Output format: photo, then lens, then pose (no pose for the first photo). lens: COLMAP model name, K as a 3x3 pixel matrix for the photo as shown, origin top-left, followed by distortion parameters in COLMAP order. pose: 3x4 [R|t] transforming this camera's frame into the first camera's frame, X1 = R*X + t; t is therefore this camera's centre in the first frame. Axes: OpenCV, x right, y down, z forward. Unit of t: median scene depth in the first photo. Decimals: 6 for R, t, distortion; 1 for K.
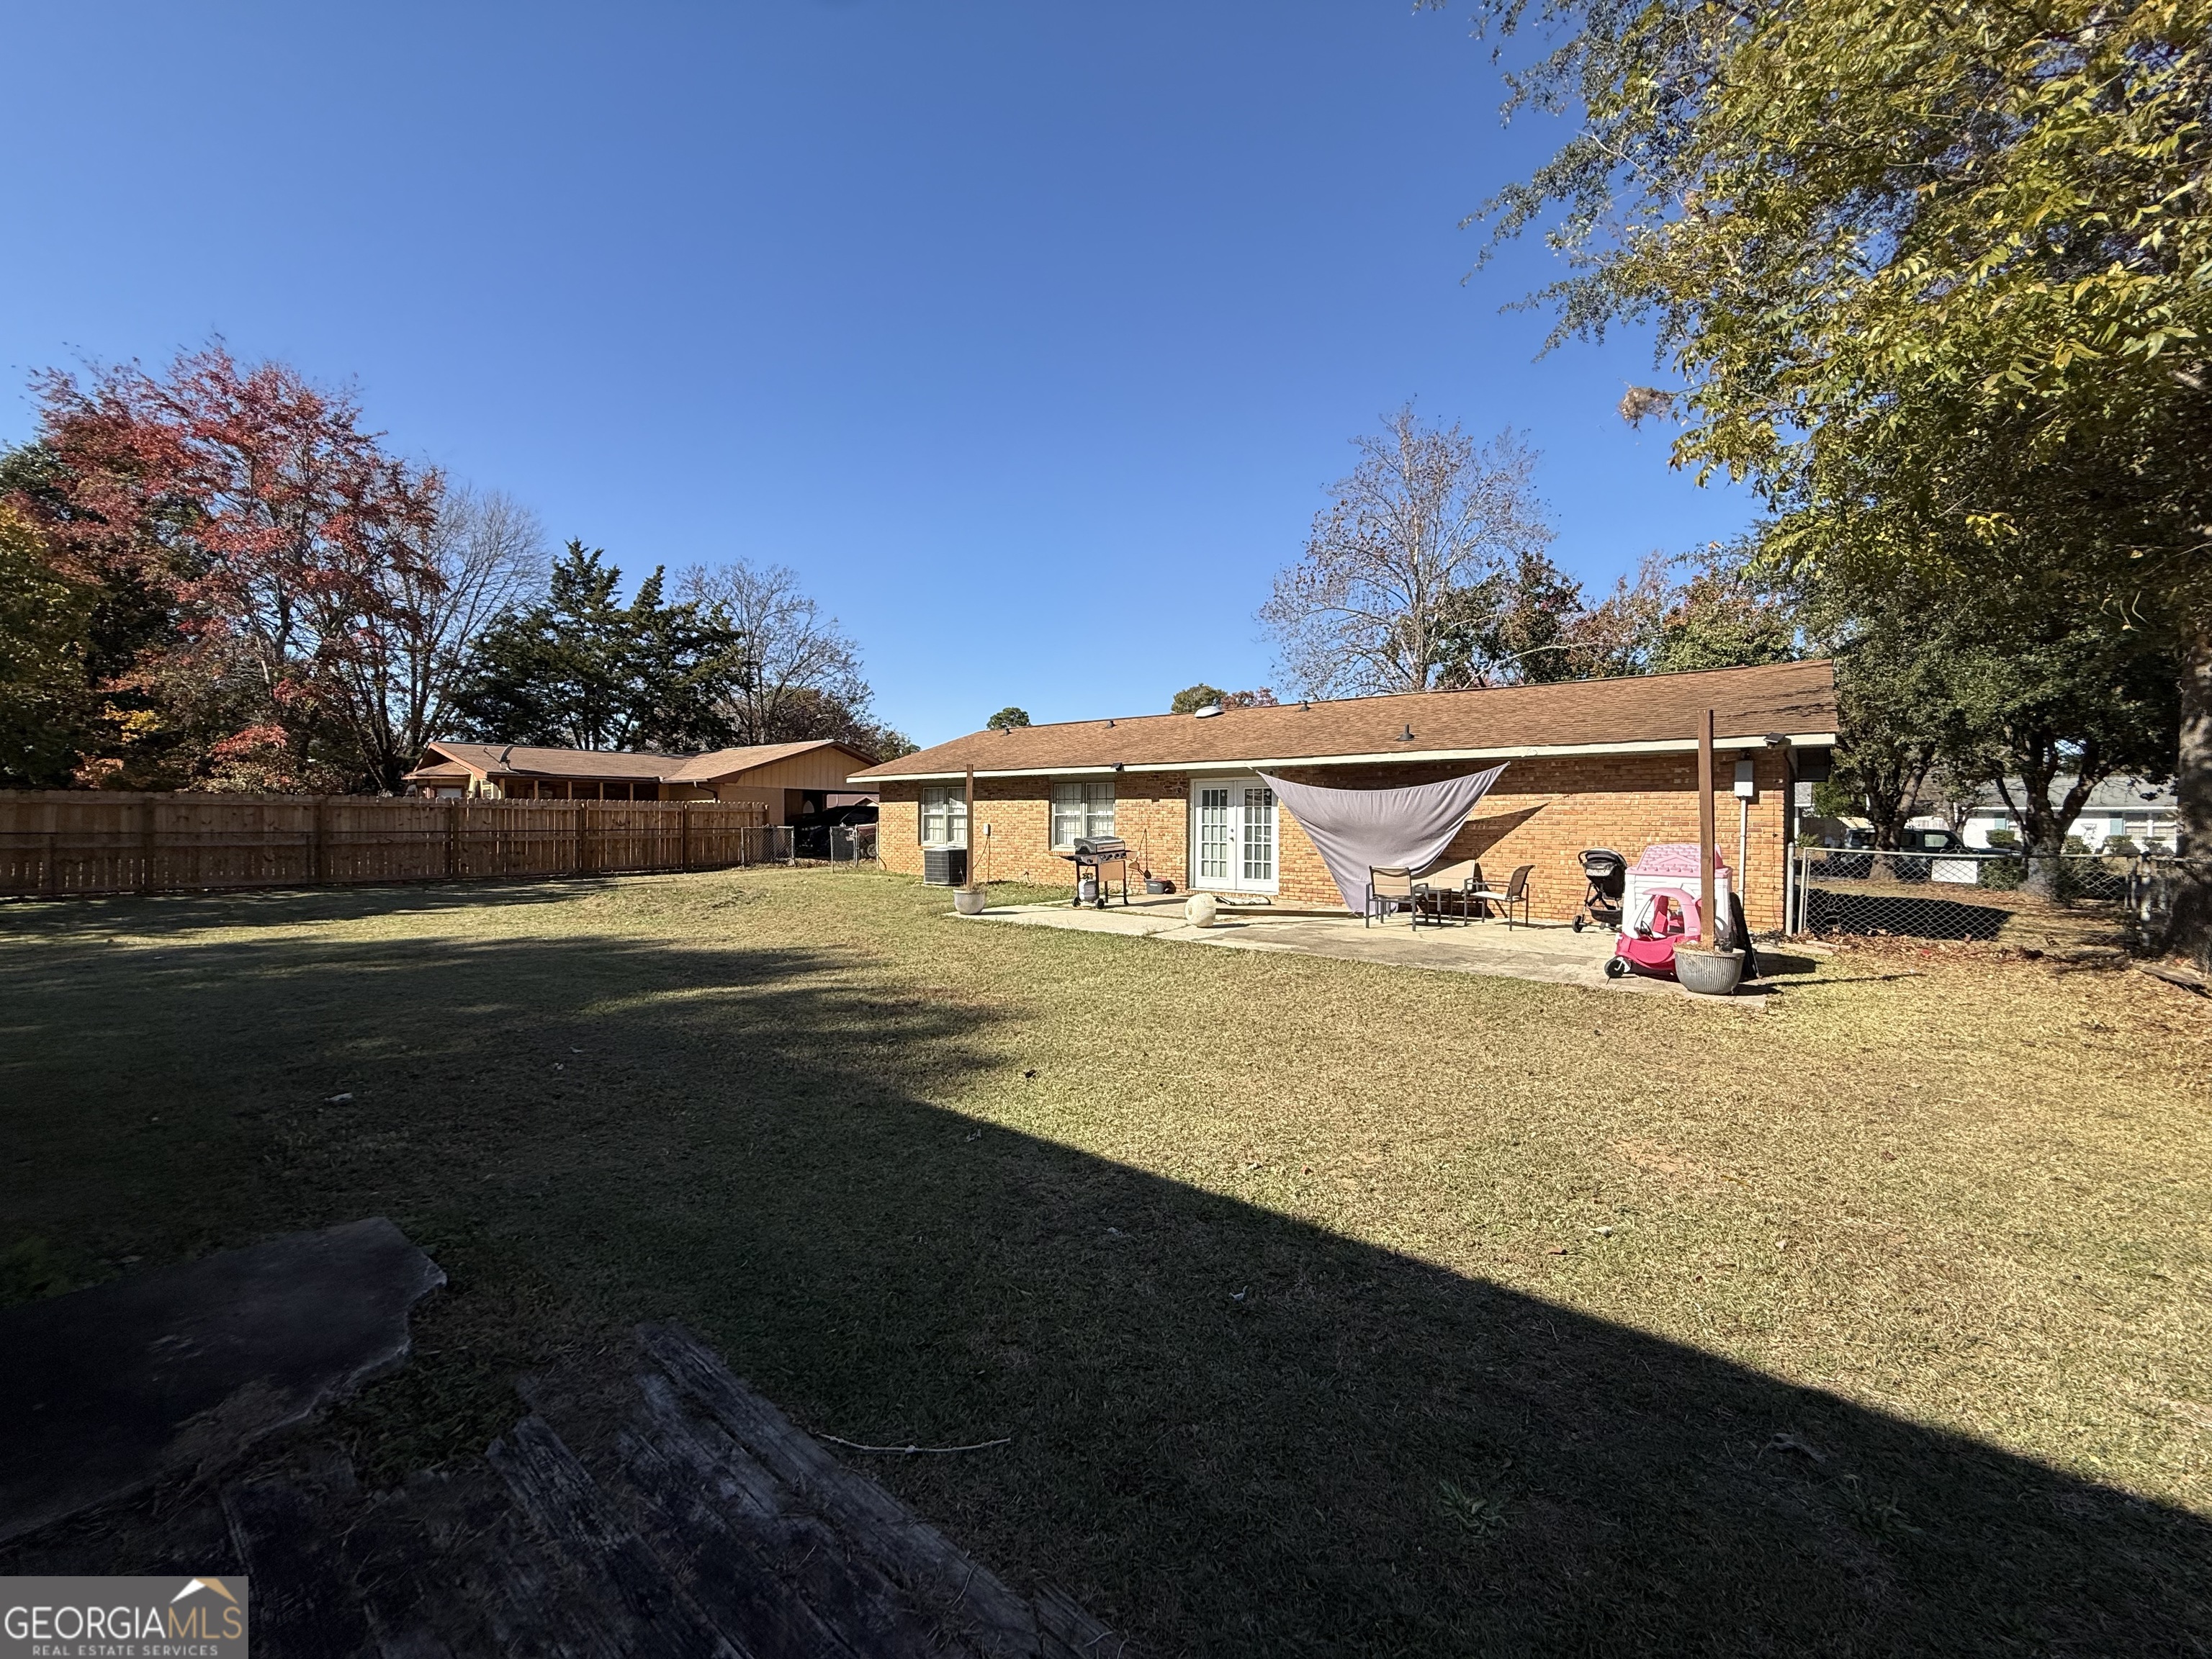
lens RADIAL K [[887.0, 0, 1106.0], [0, 887.0, 829.5], [0, 0, 1]] dist [0.000302, 0.000030]
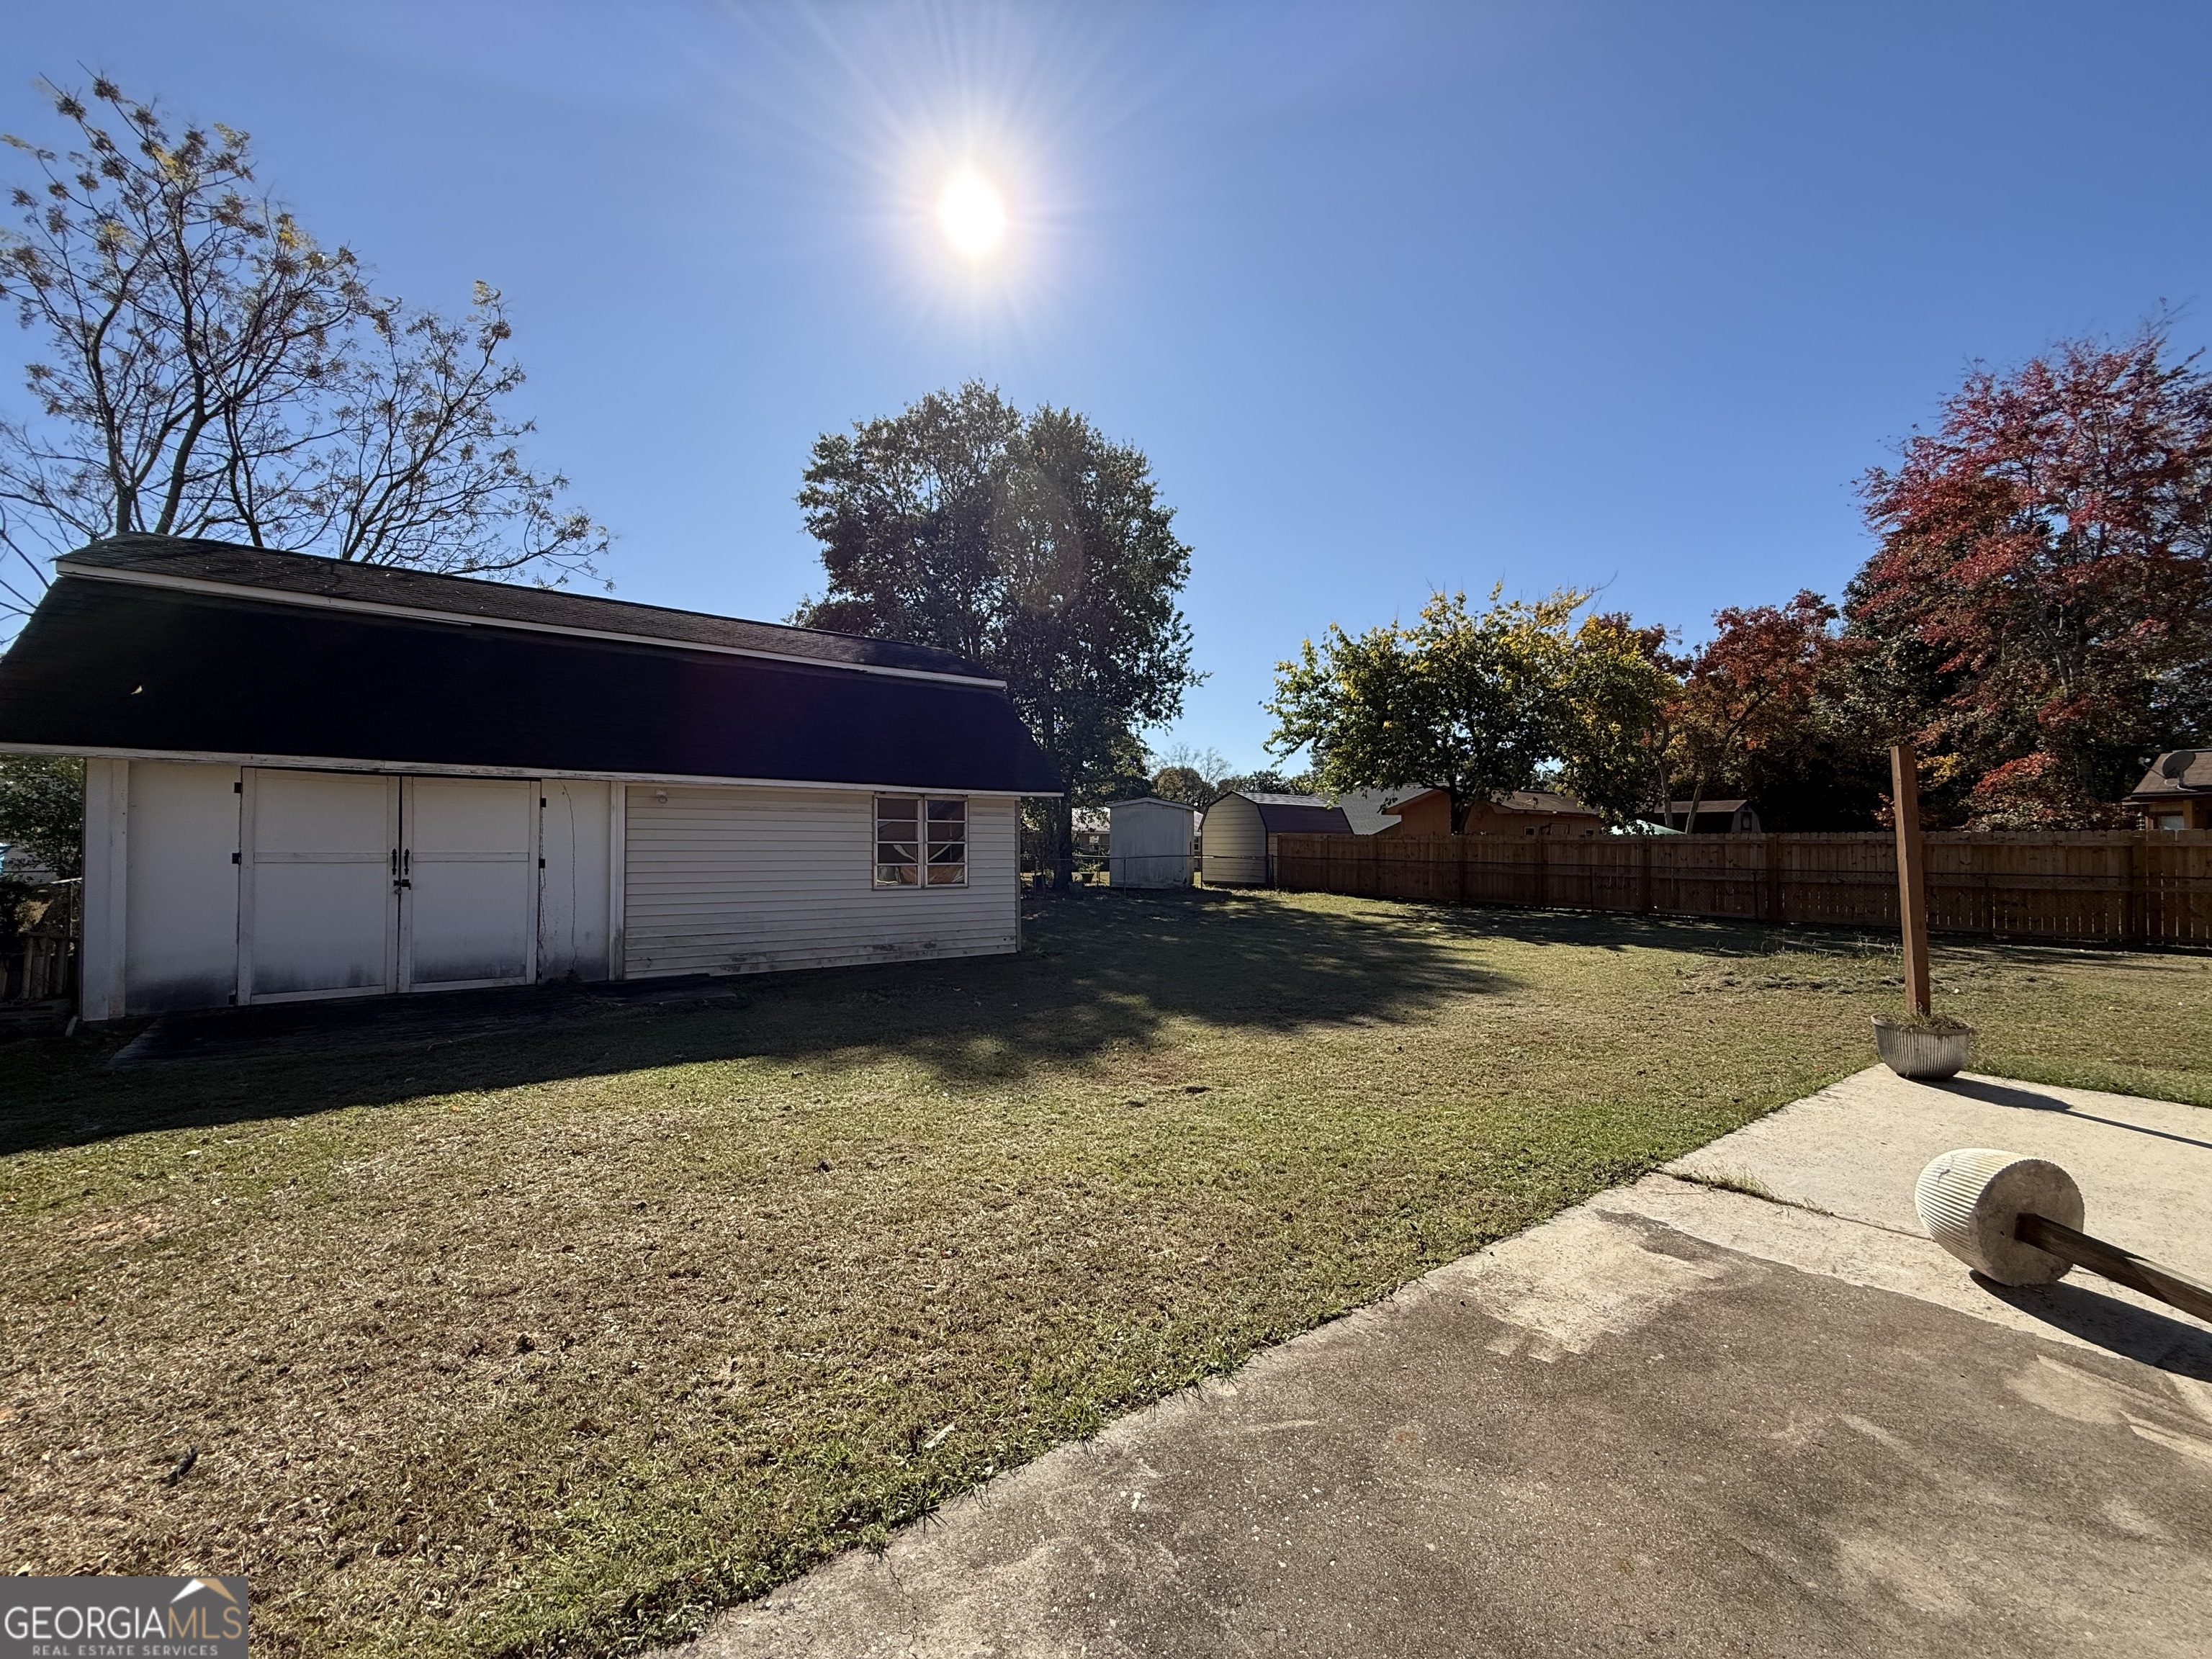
lens RADIAL K [[887.0, 0, 1106.0], [0, 887.0, 829.5], [0, 0, 1]] dist [0.000302, 0.000030]
pose [[-0.330866, -0.028387, -0.943251, 0.316949], [-0.019868, 0.999535, -0.023112, -0.004015], [0.943469, 0.011094, -0.331276, 0.624909]]
